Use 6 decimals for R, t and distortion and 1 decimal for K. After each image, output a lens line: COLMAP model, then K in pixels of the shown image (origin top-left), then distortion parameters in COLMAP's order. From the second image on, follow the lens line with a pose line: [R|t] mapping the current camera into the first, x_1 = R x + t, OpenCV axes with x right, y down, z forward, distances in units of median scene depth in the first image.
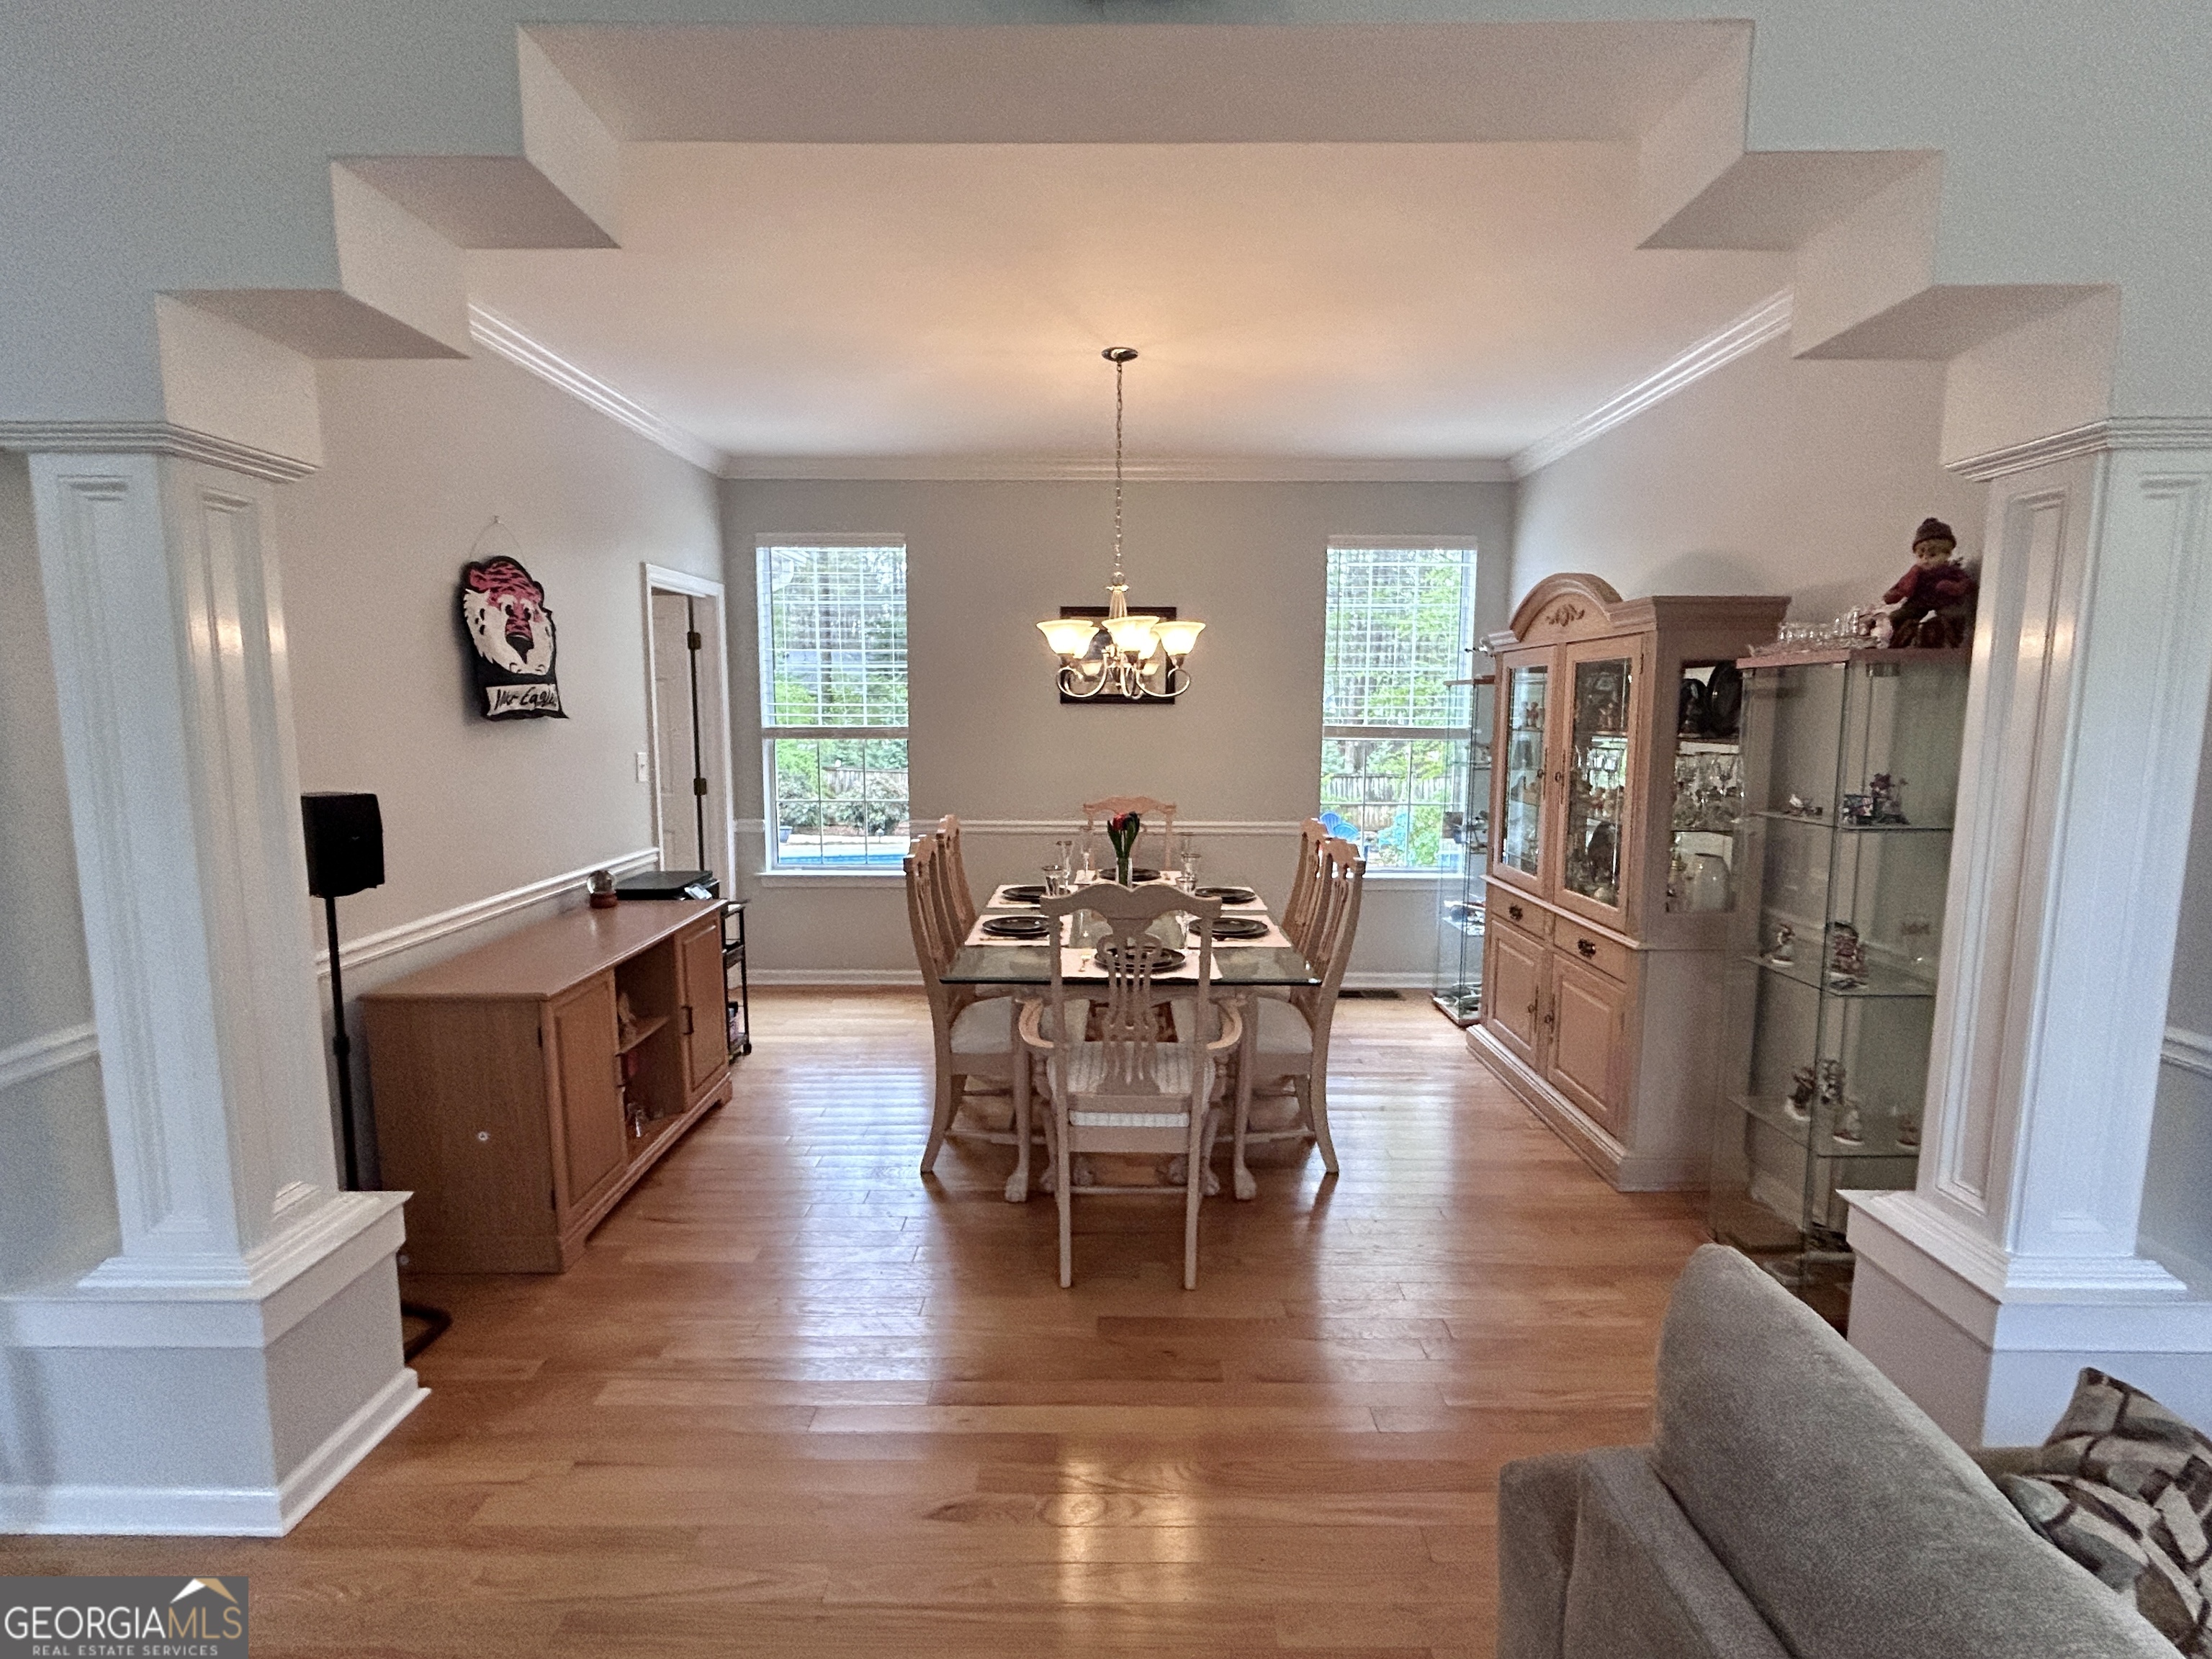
lens RADIAL K [[1023.5, 0, 1106.0], [0, 1023.5, 829.5], [0, 0, 1]] dist [0.000858, 0.000328]
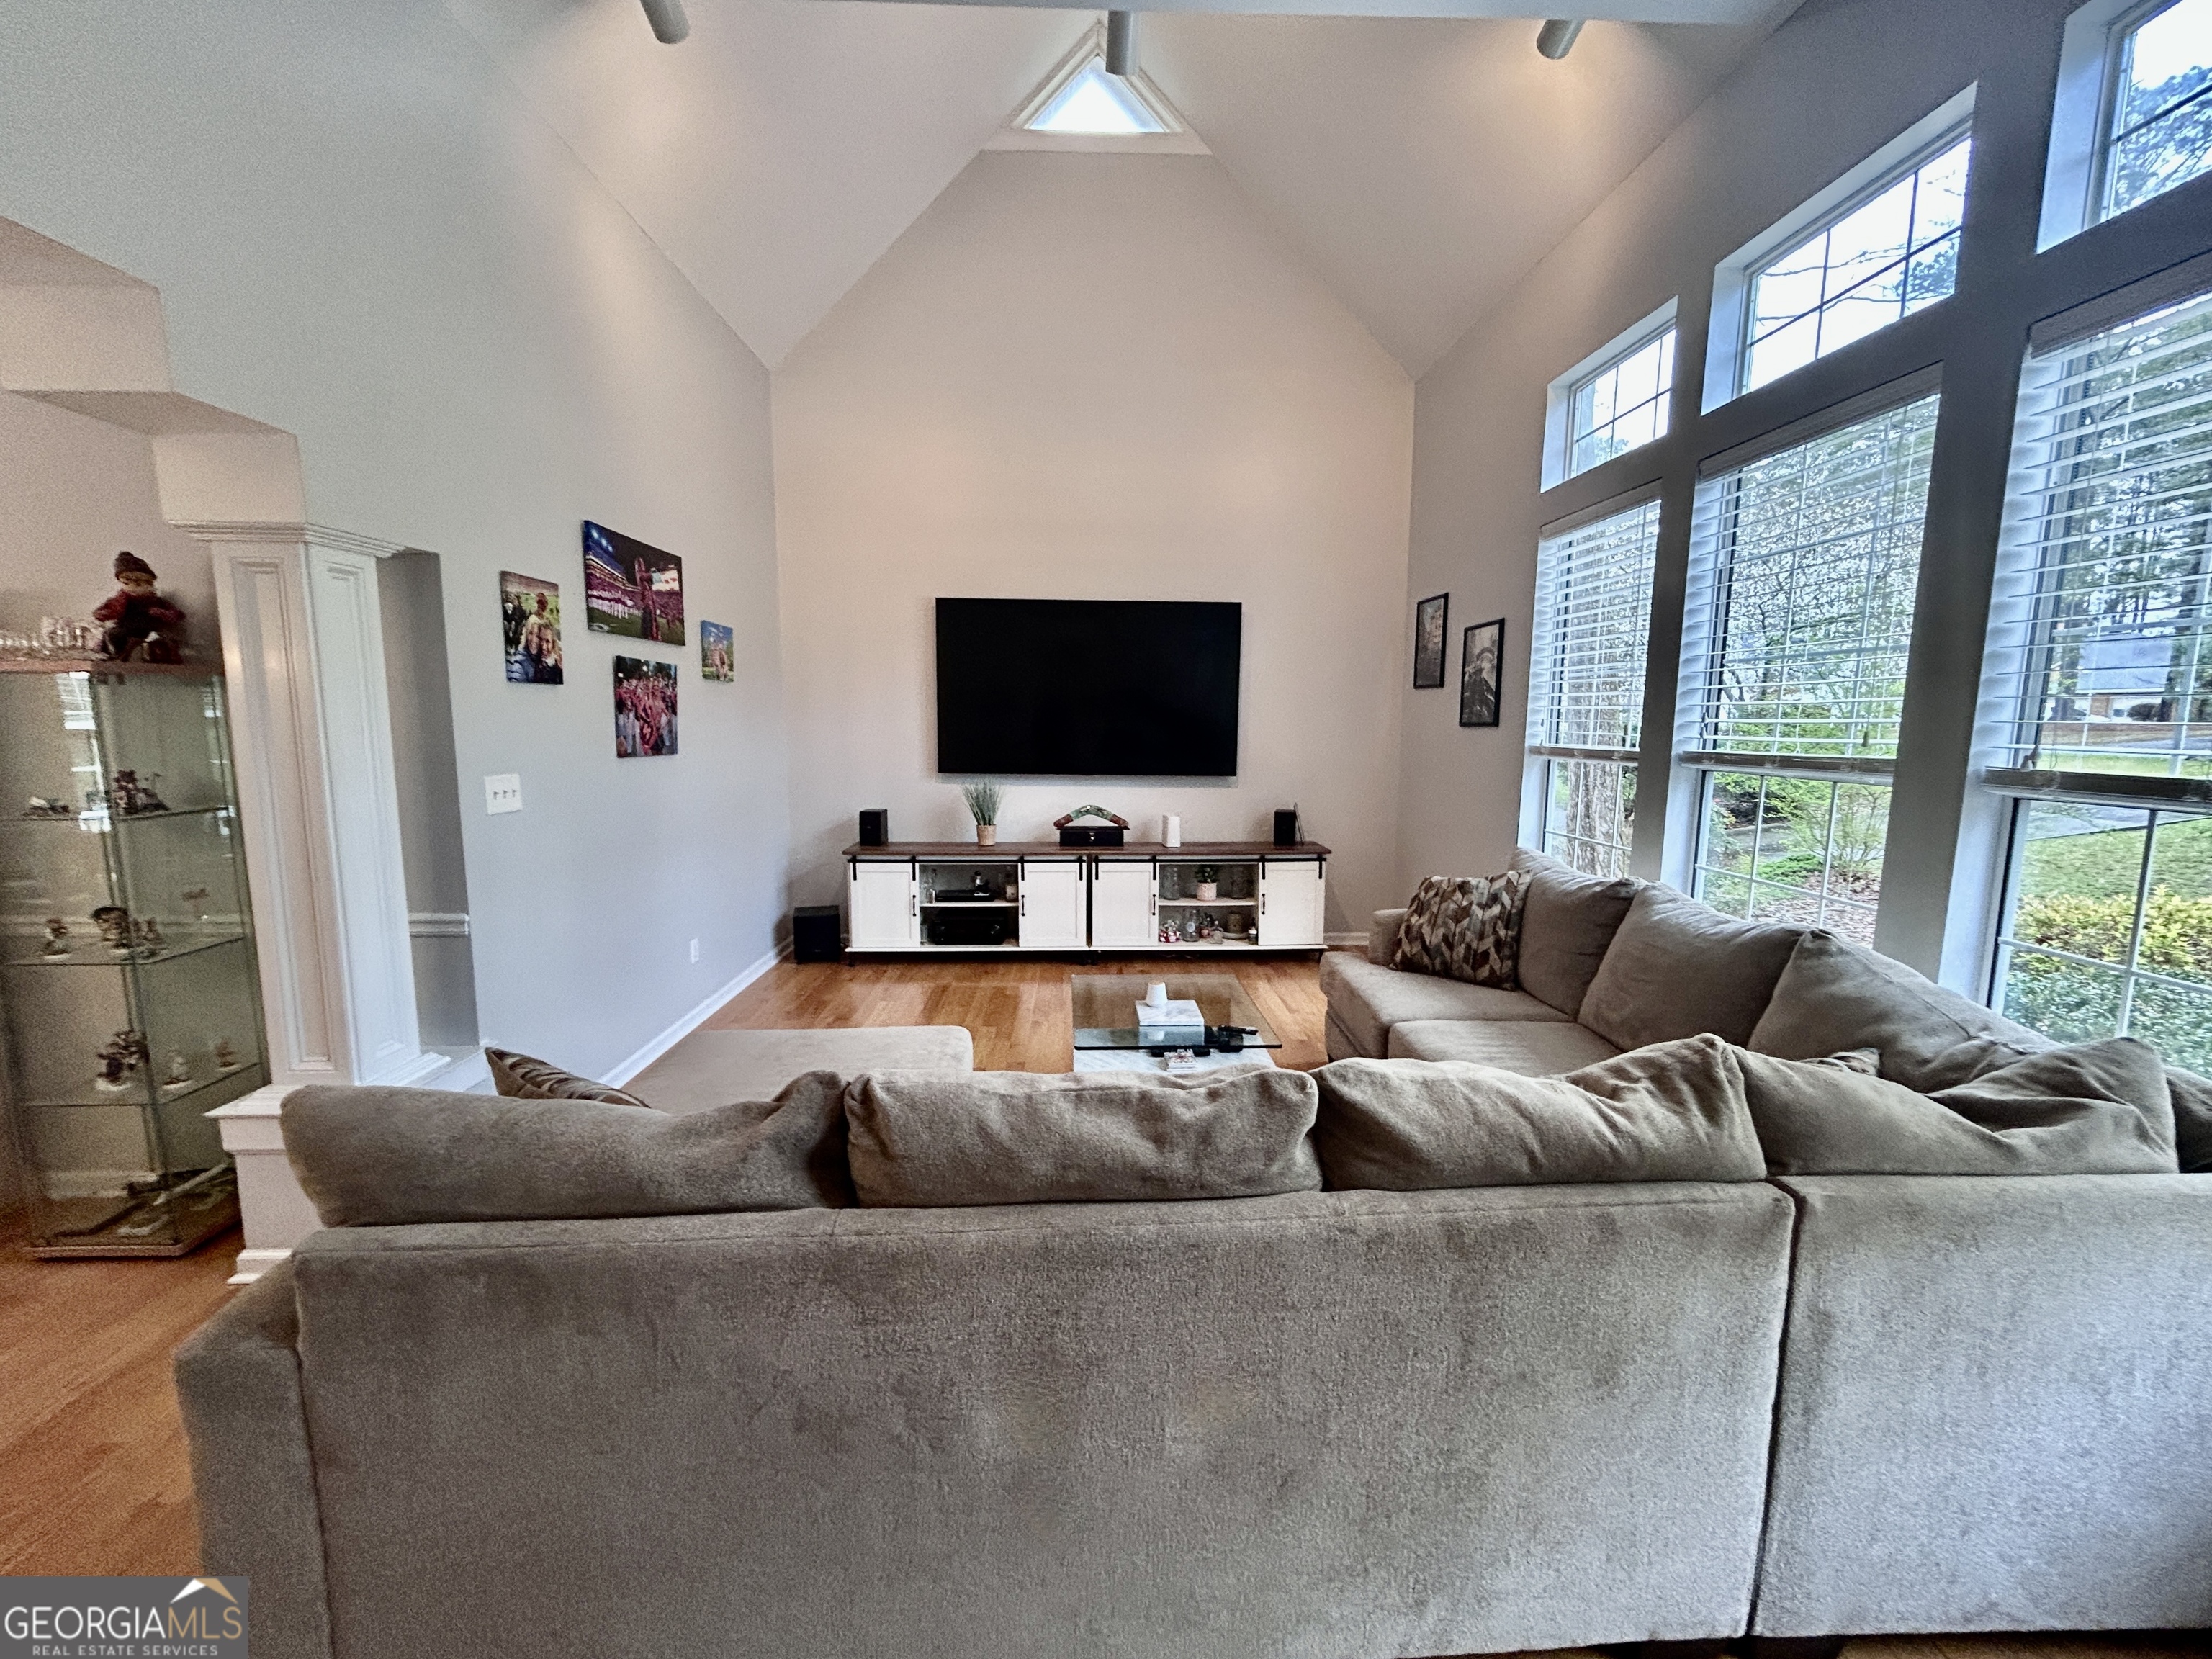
lens RADIAL K [[888.3, 0, 1106.0], [0, 888.3, 829.5], [0, 0, 1]] dist [0.000943, -0.000033]
pose [[-0.036389, -0.130720, 0.990751, -0.303702], [0.112112, 0.984615, 0.134028, 0.000829], [-0.993029, 0.115953, -0.021174, -0.066173]]
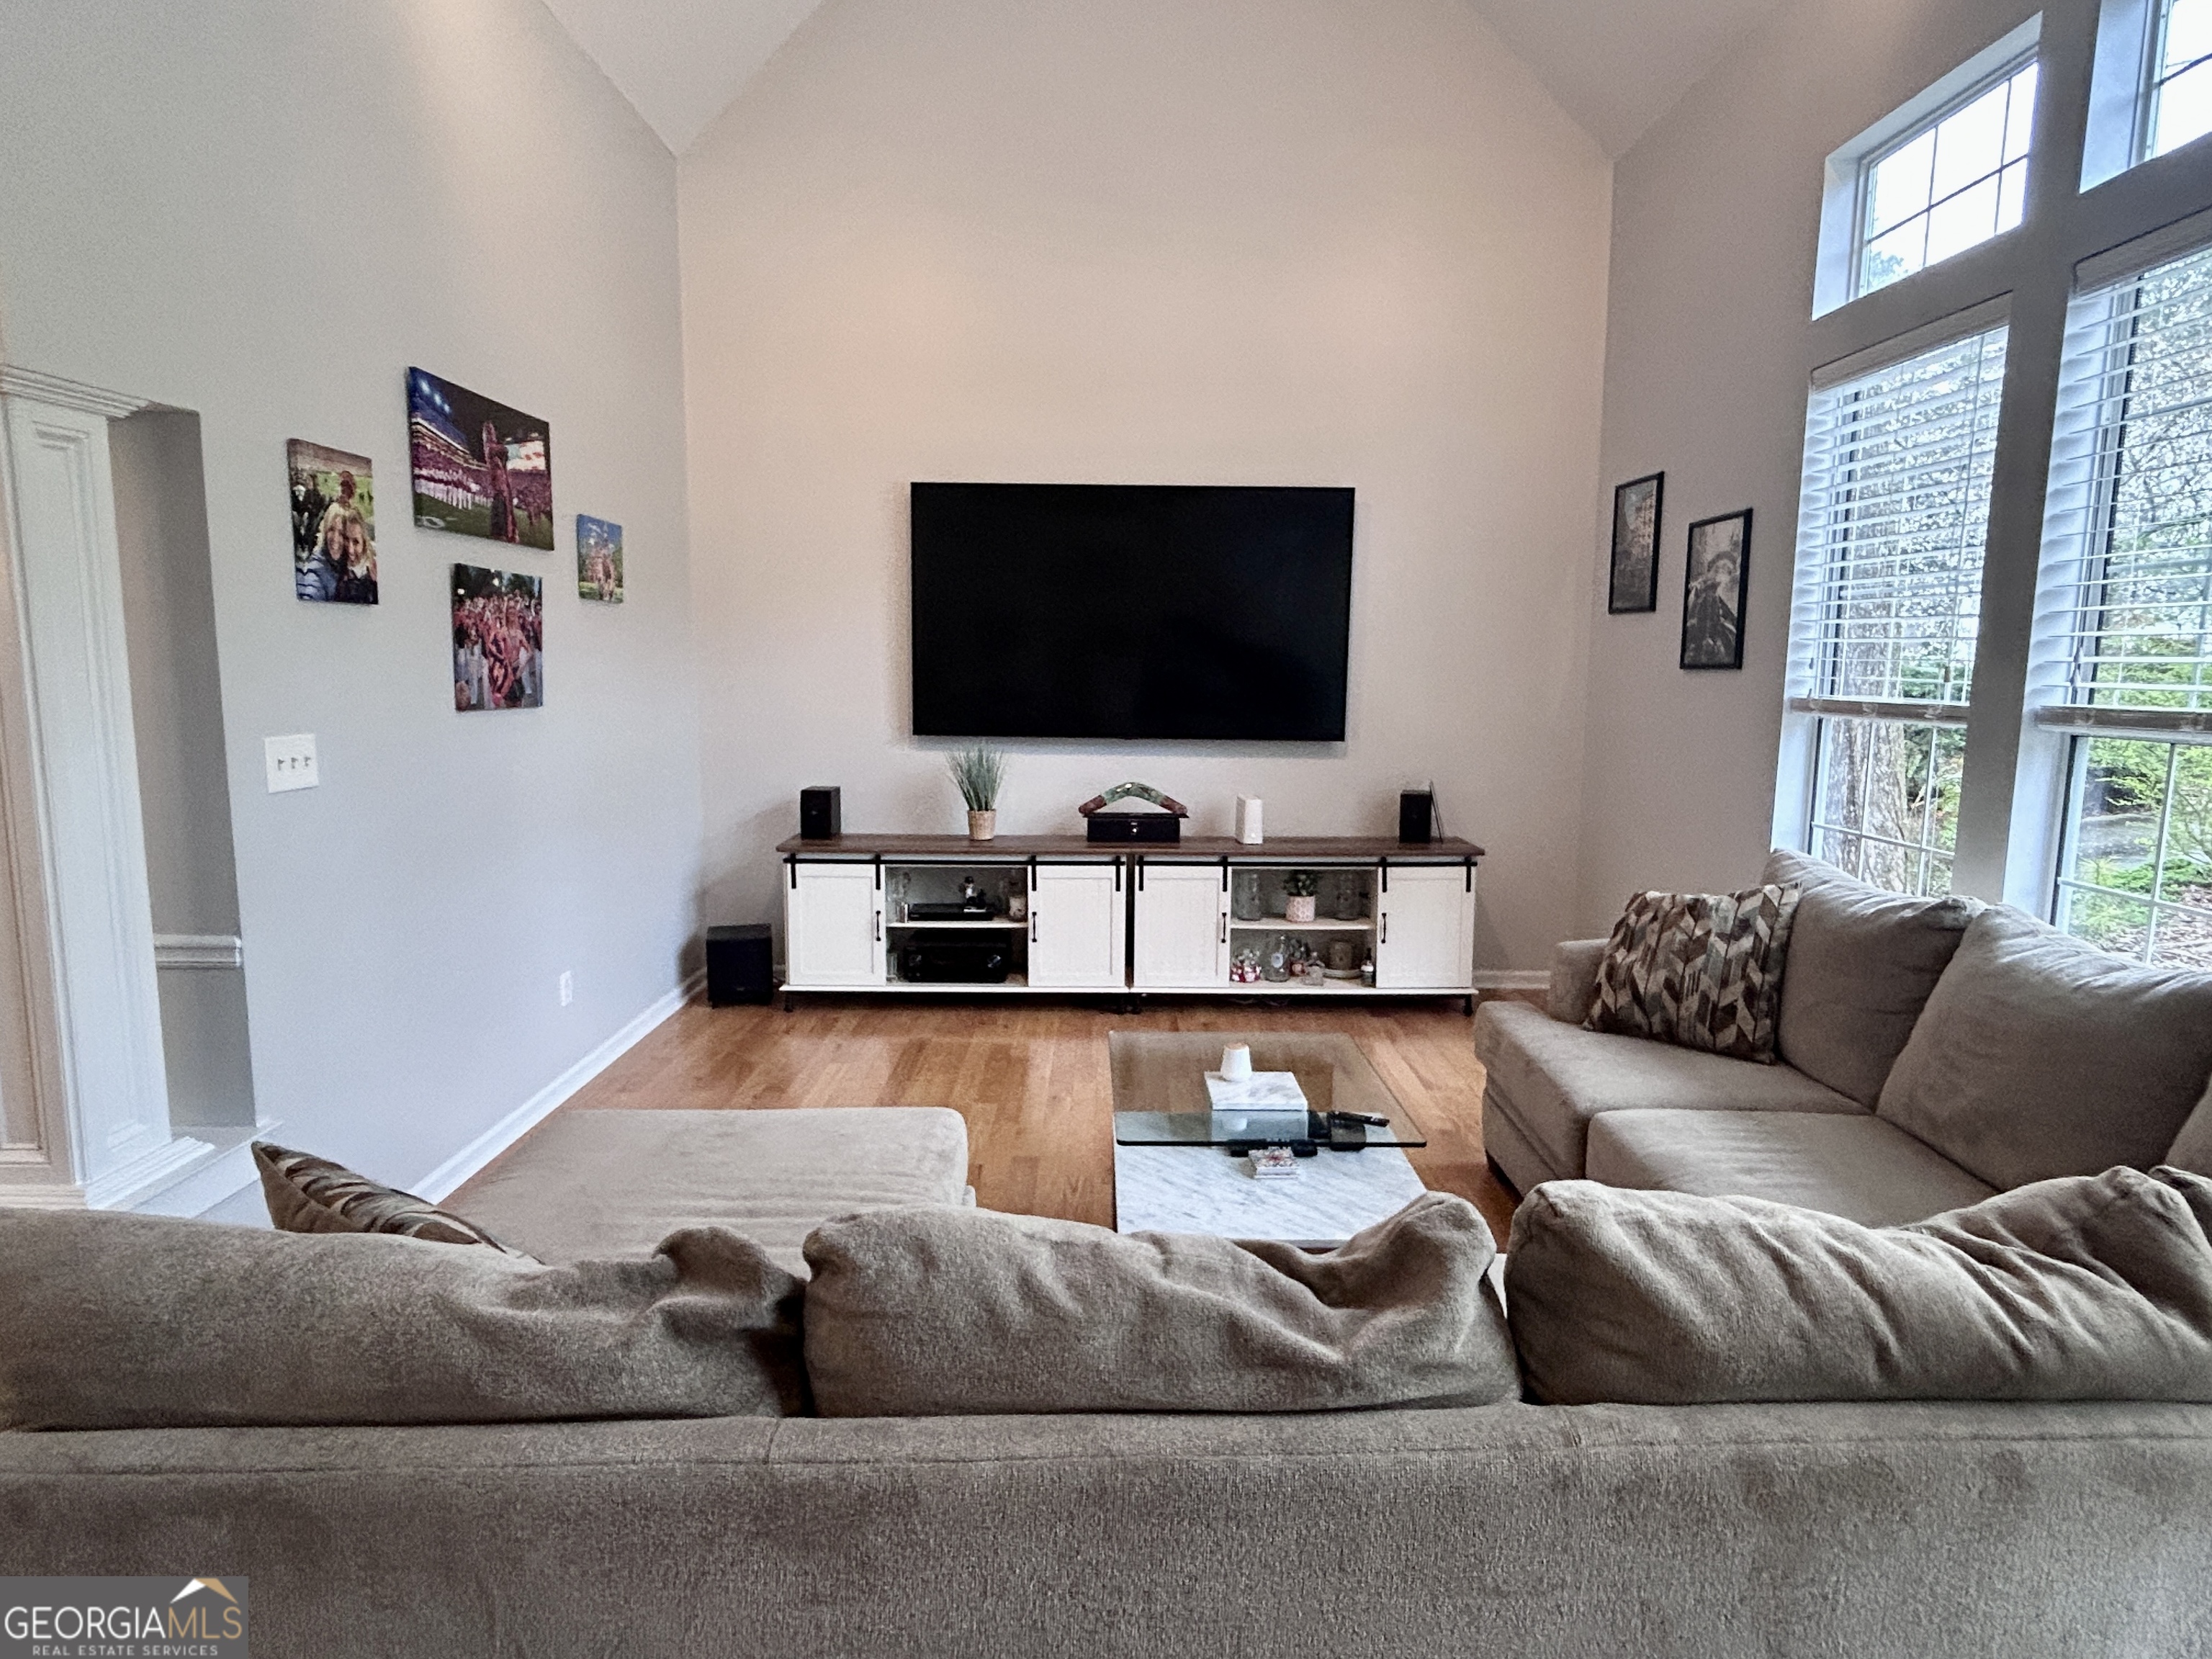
lens RADIAL K [[1271.6, 0, 1106.0], [0, 1271.6, 829.5], [0, 0, 1]] dist [-0.001714, 0.001294]
pose [[-0.001670, -0.140534, 0.990074, -0.255316], [0.110641, 0.983971, 0.139854, 0.003014], [-0.993859, 0.109777, 0.013906, -0.050636]]
